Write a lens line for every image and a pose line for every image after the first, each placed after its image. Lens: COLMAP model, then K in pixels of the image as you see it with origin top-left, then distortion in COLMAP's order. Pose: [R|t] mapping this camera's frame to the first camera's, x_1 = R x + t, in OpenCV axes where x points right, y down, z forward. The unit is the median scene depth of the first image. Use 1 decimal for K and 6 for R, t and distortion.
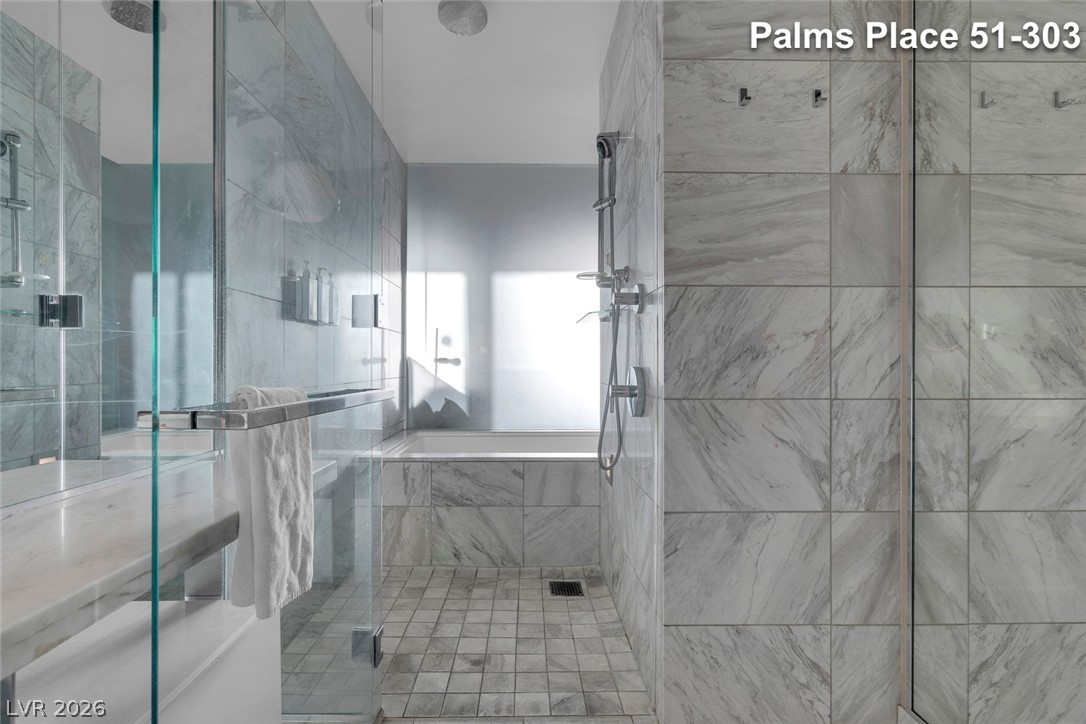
lens RADIAL K [[493.9, 0, 535.0], [0, 493.9, 364.7], [0, 0, 1]] dist [-0.002925, 0.000739]
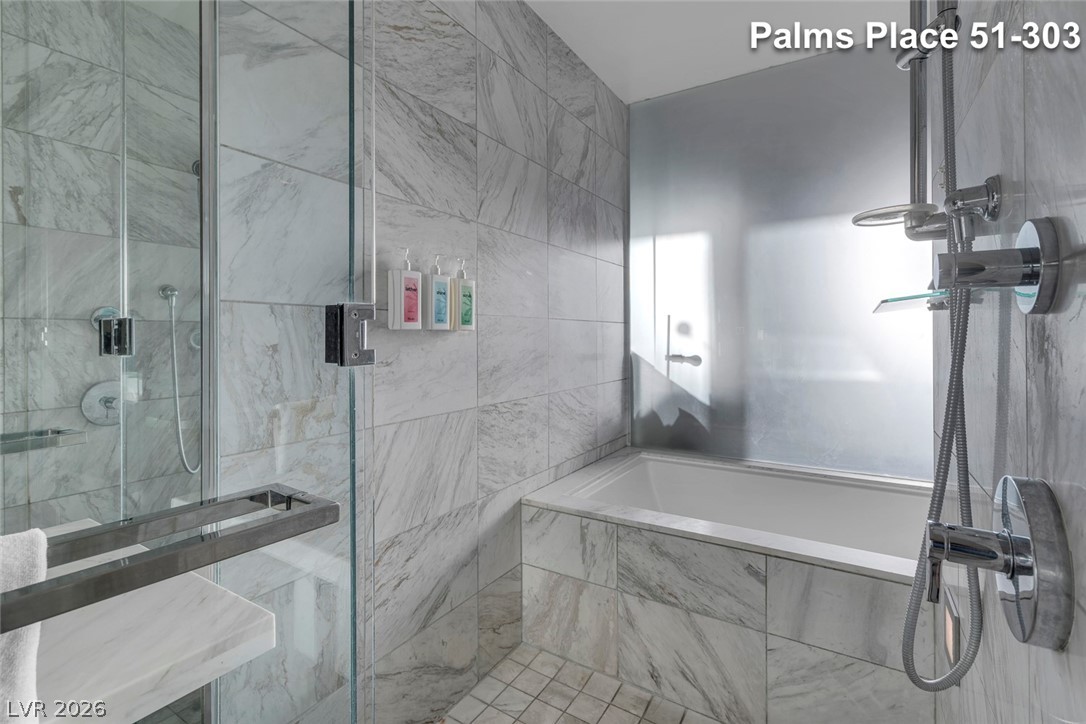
lens RADIAL K [[493.9, 0, 549.9], [0, 493.9, 332.3], [0, 0, 1]] dist [-0.002925, 0.000739]
pose [[0.838500, -0.005214, -0.544877, 0.080585], [0.003516, 0.999985, -0.004158, -0.062034], [0.544890, 0.001570, 0.838506, 0.383453]]
